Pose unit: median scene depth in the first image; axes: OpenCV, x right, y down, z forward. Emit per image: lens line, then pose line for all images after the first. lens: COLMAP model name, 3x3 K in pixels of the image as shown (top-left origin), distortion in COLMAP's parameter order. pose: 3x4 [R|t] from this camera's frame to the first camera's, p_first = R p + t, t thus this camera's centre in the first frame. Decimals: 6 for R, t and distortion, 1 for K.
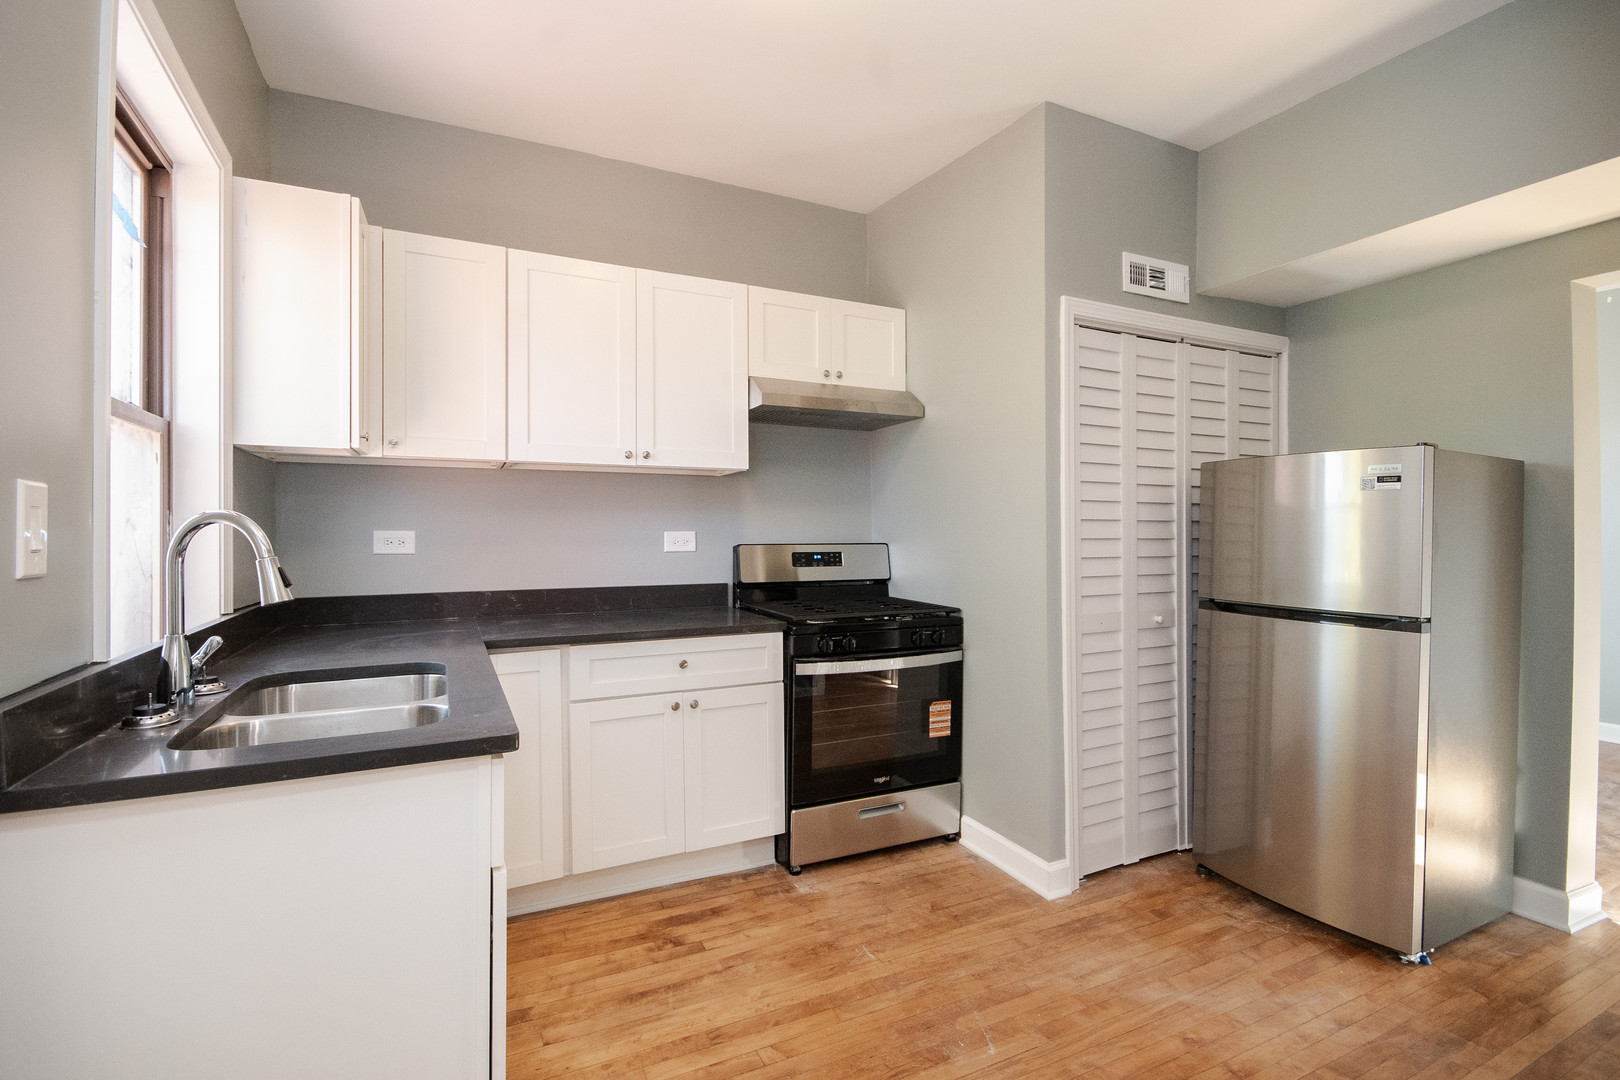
lens RADIAL K [[749.5, 0, 823.5], [0, 749.5, 537.7], [0, 0, 1]] dist [-0.014676, 0.000524]
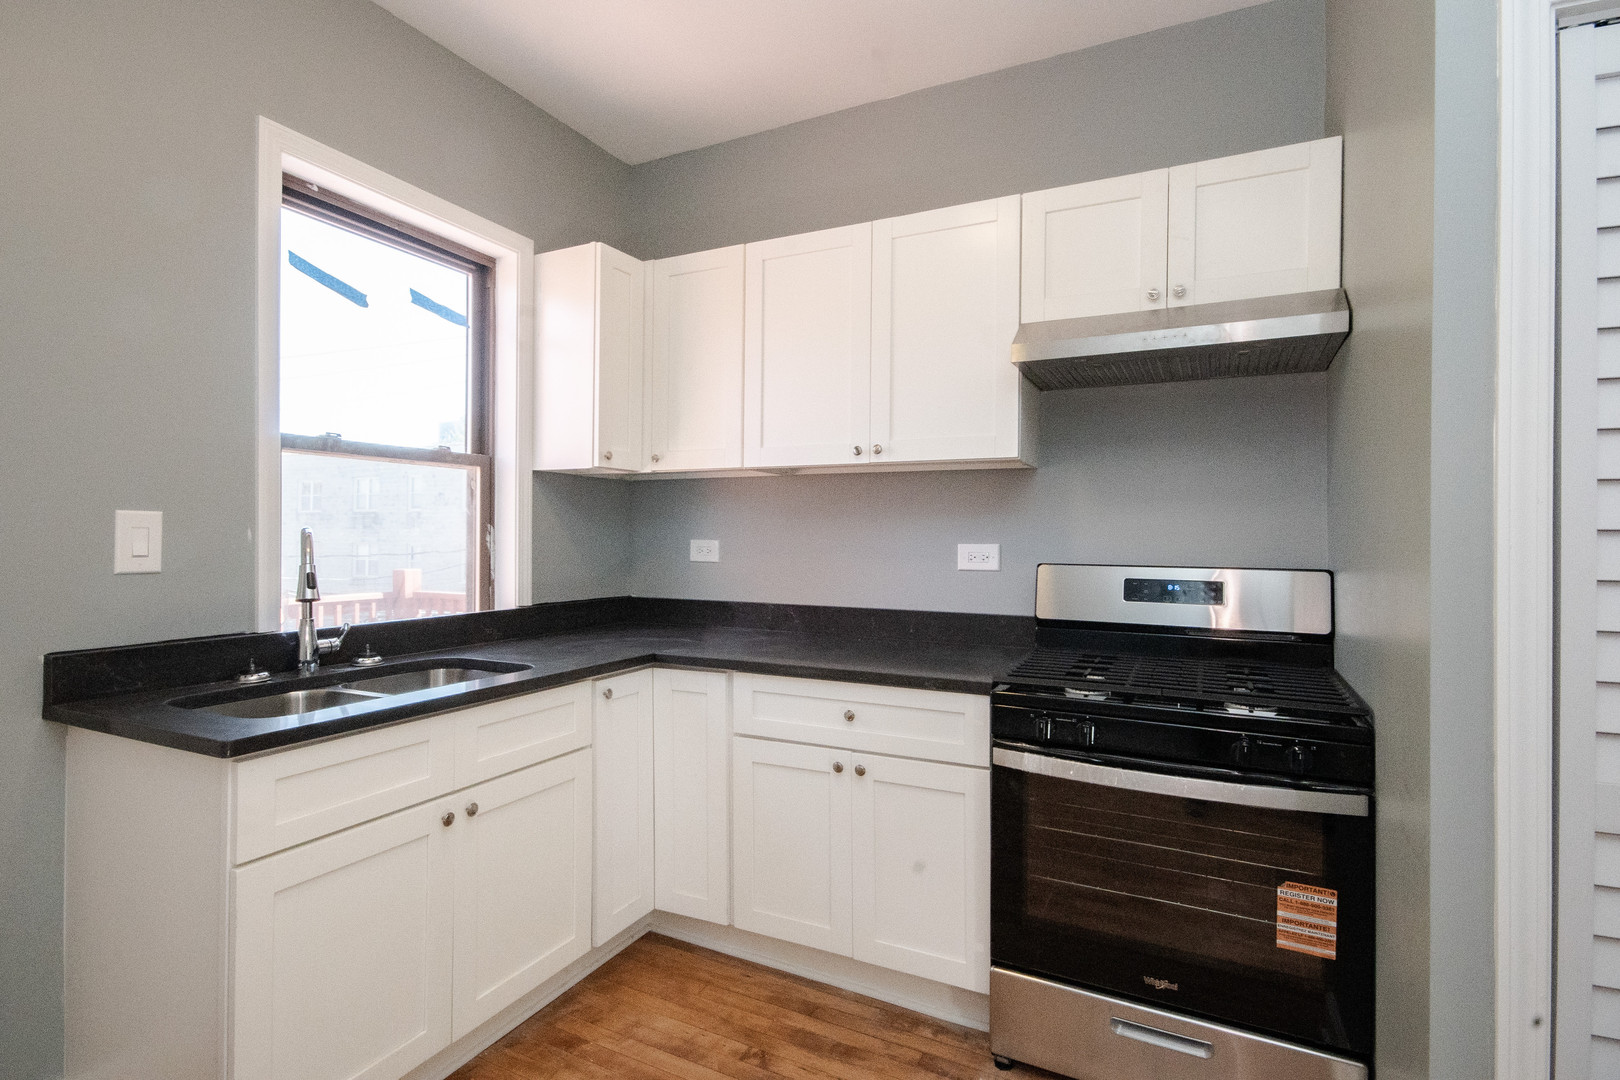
lens RADIAL K [[819.7, 0, 819.7], [0, 819.7, 537.6], [0, 0, 1]] dist [-0.001260, 0.003880]
pose [[0.587549, 0.008651, -0.809143, 0.456610], [-0.013578, 0.999907, 0.000831, -0.015610], [0.809075, 0.010498, 0.587612, 0.444574]]
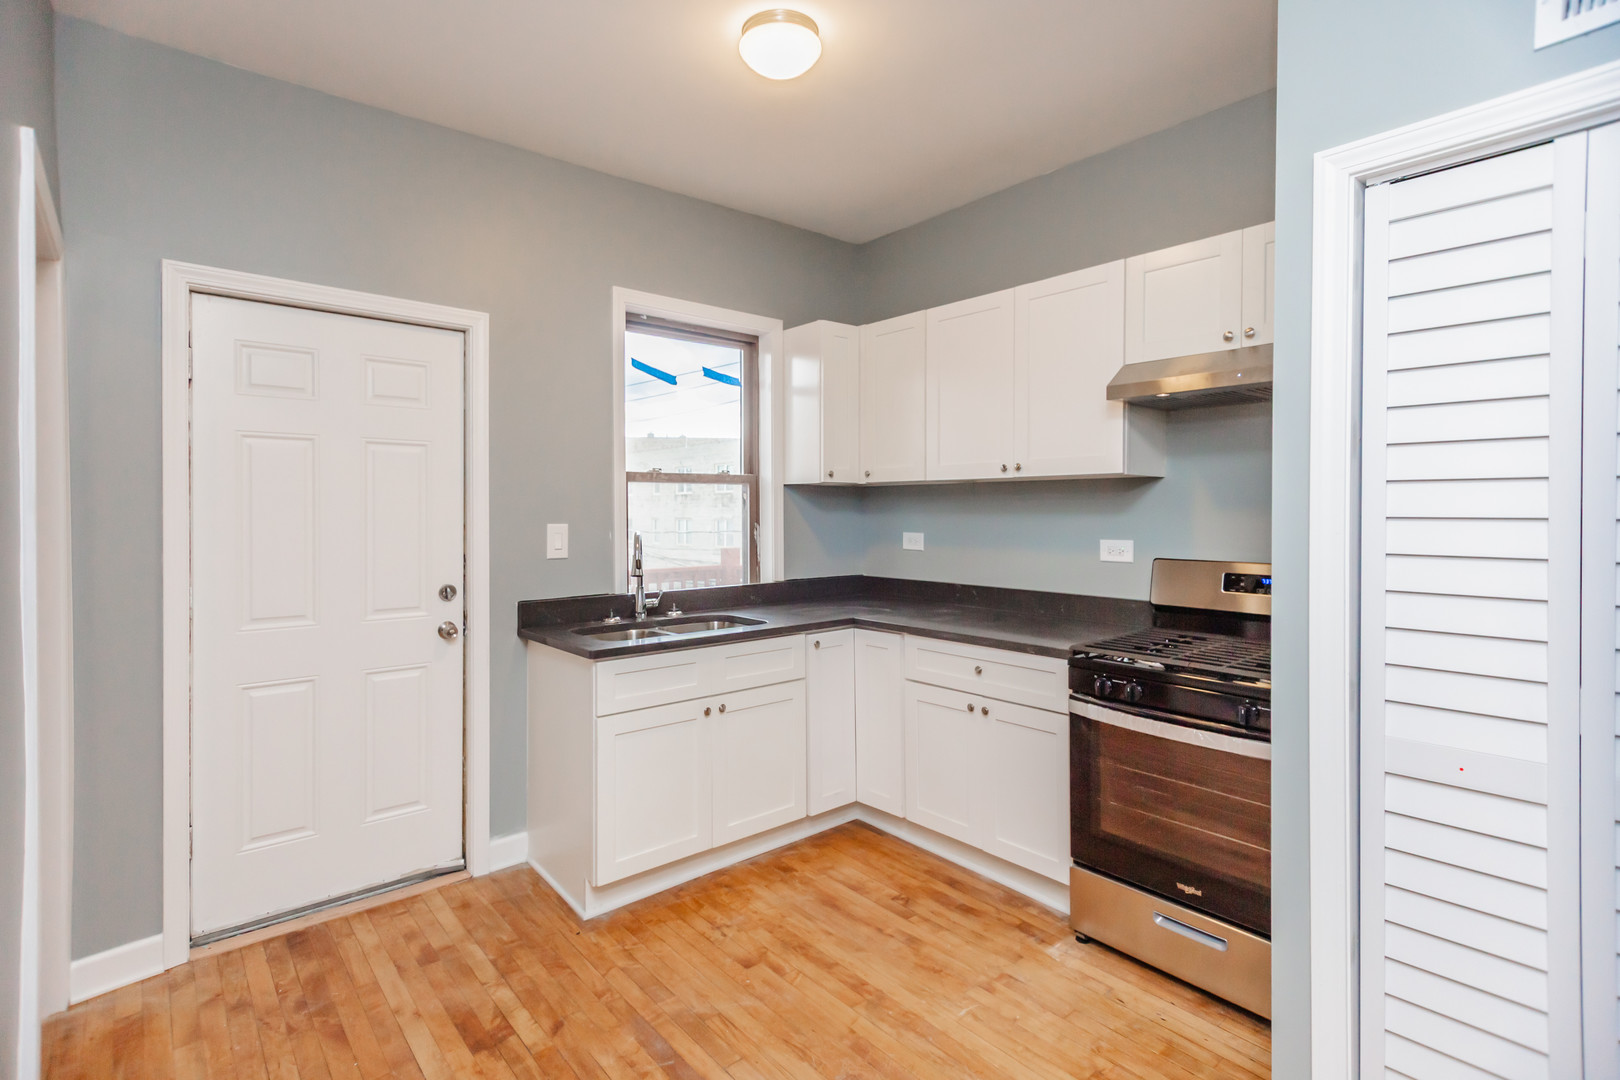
lens RADIAL K [[819.7, 0, 804.5], [0, 819.7, 527.8], [0, 0, 1]] dist [-0.001260, 0.003880]
pose [[0.208870, 0.027058, -0.977569, 0.831864], [-0.004460, 0.999633, 0.026716, -0.057058], [0.977933, -0.001220, 0.208914, 0.491466]]
